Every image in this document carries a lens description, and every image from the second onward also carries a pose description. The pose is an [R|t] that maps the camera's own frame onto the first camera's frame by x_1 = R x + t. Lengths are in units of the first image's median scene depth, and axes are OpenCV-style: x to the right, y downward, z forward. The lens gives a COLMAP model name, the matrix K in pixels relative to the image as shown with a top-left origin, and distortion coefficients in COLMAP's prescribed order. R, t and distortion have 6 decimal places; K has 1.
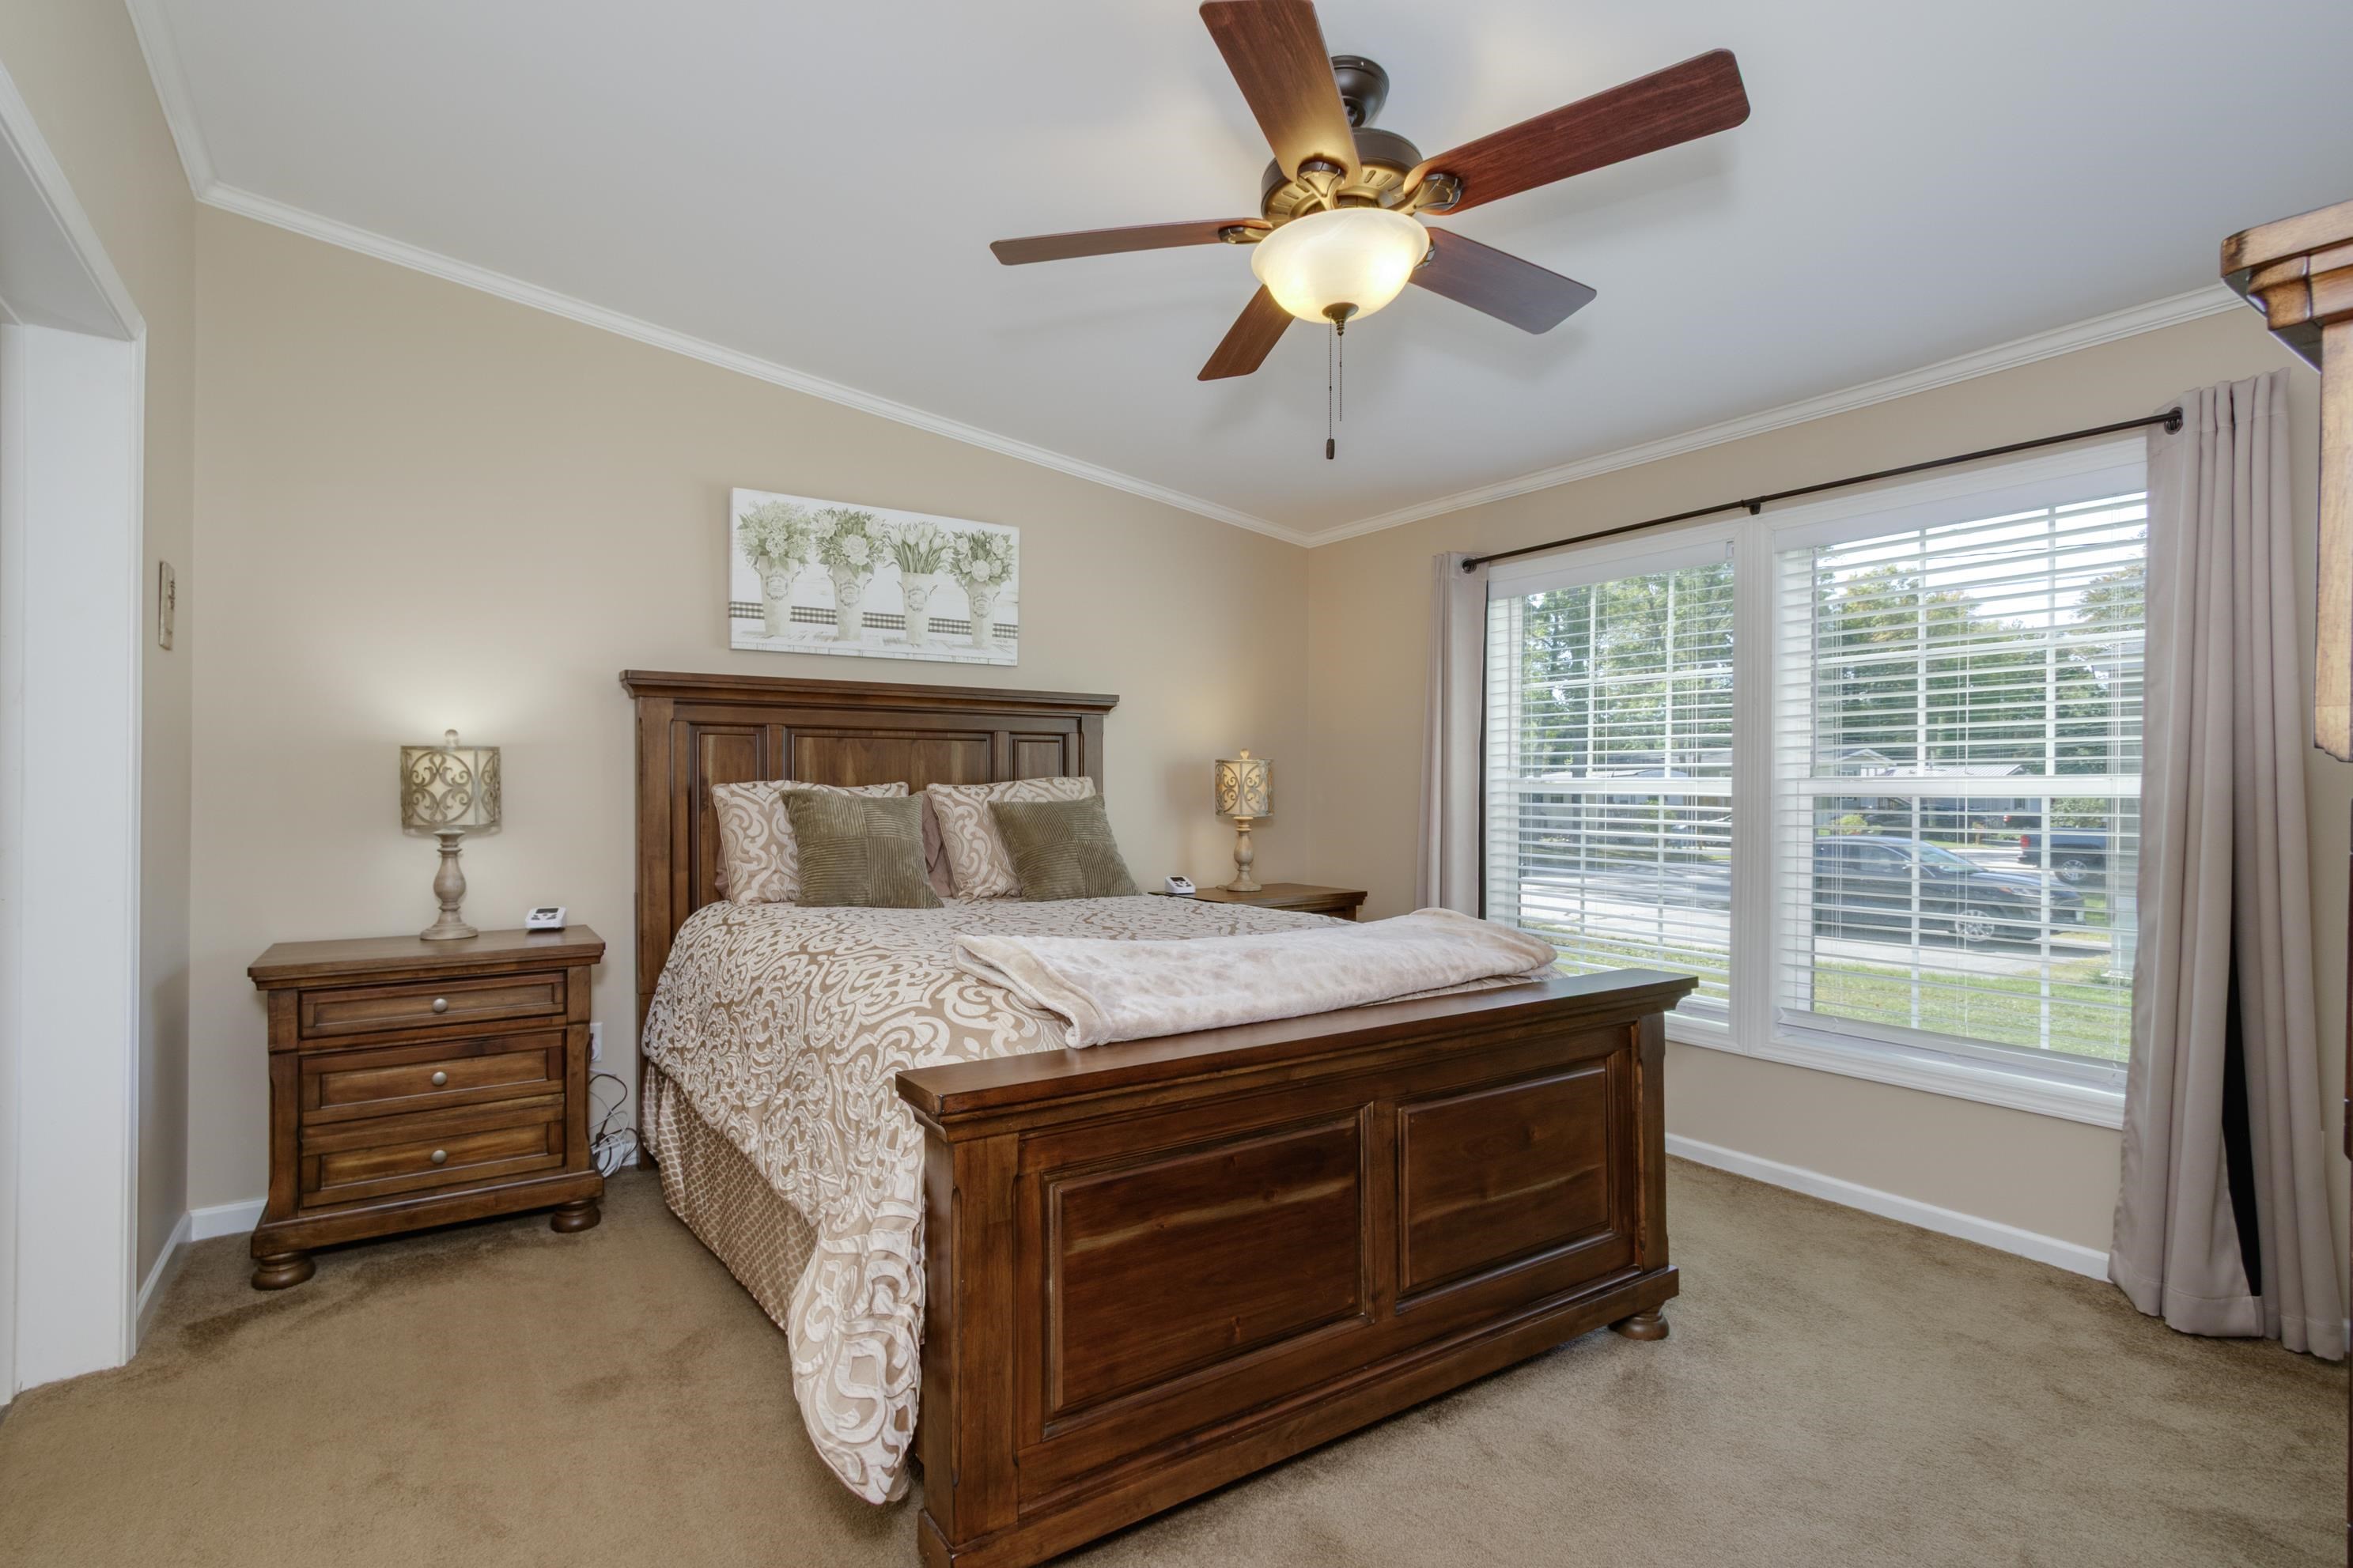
lens RADIAL K [[1071.4, 0, 1122.0], [0, 1071.4, 787.3], [0, 0, 1]] dist [-0.000122, 0.002030]
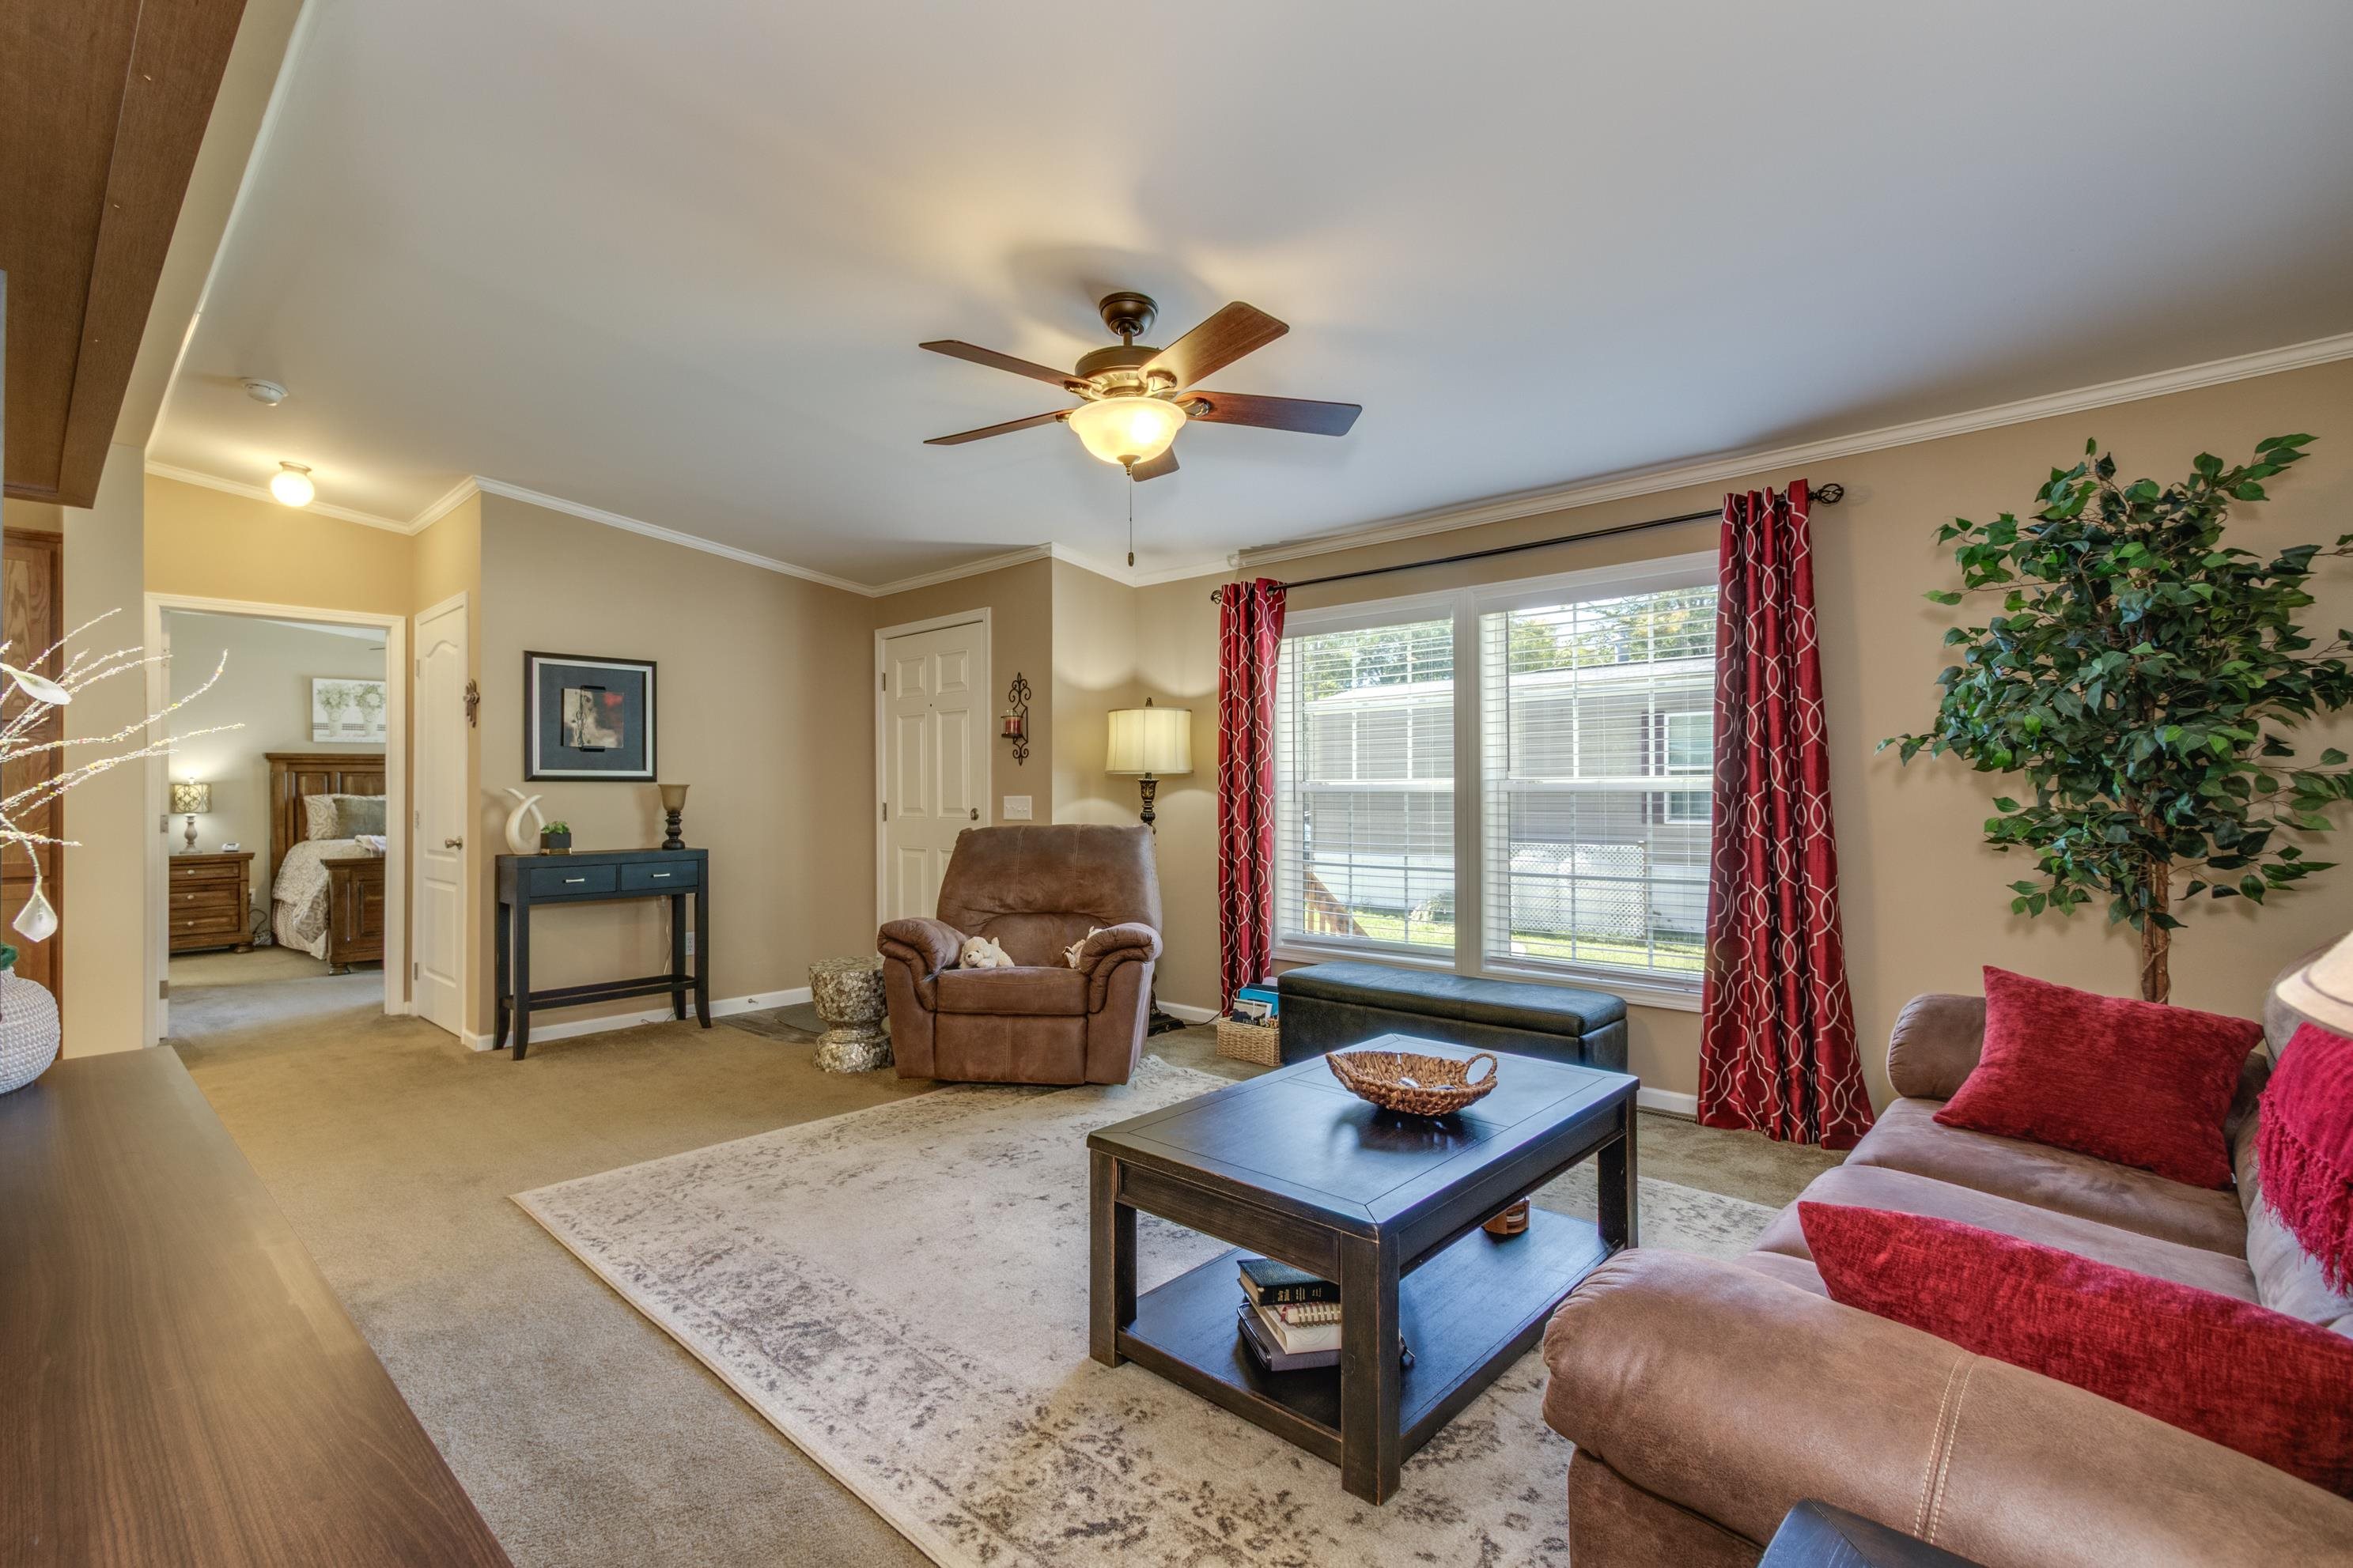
lens RADIAL K [[1067.2, 0, 1093.3], [0, 1067.2, 779.4], [0, 0, 1]] dist [0.002784, 0.000413]
pose [[0.981570, -0.010649, 0.190808, 1.150530], [0.012455, 0.999888, -0.008272, 0.002529], [-0.190699, 0.010497, 0.981592, -2.189587]]
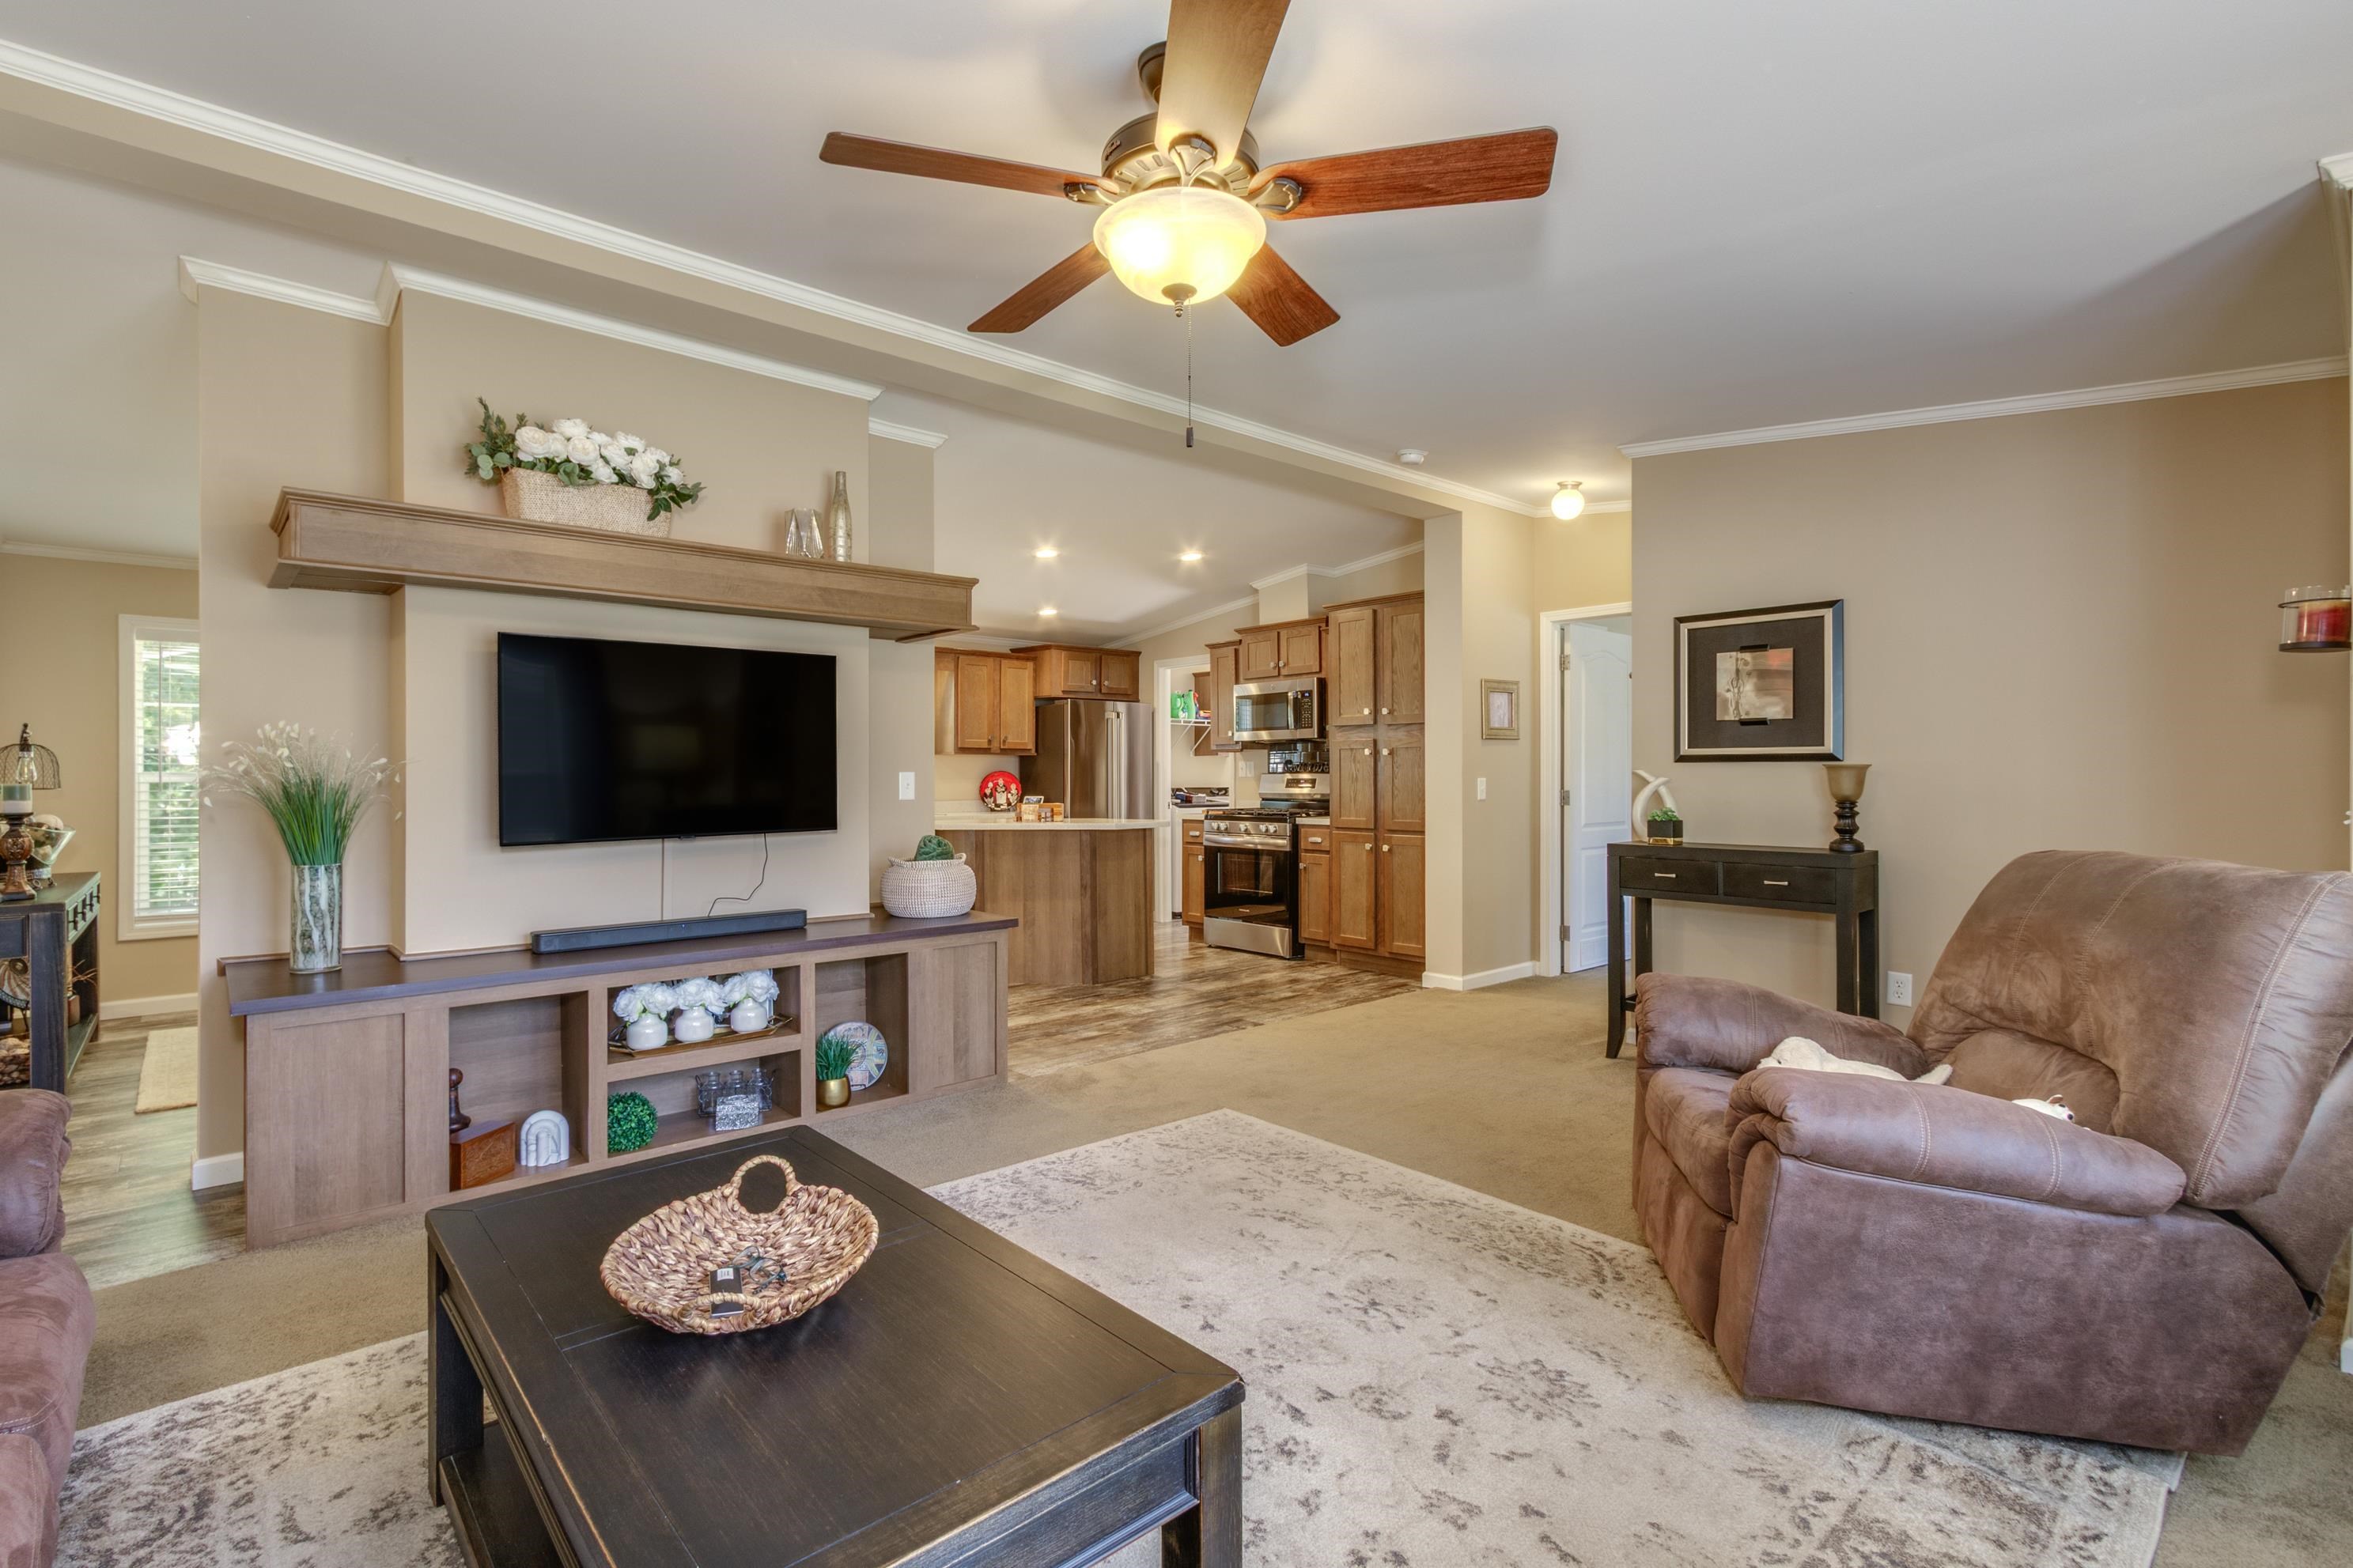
lens RADIAL K [[1083.4, 0, 1110.2], [0, 1083.4, 785.0], [0, 0, 1]] dist [0.000087, 0.001454]
pose [[0.109734, 0.003742, -0.993954, 2.068736], [0.005406, 0.999976, 0.004361, 0.001410], [0.993946, -0.005851, 0.109711, -1.314714]]
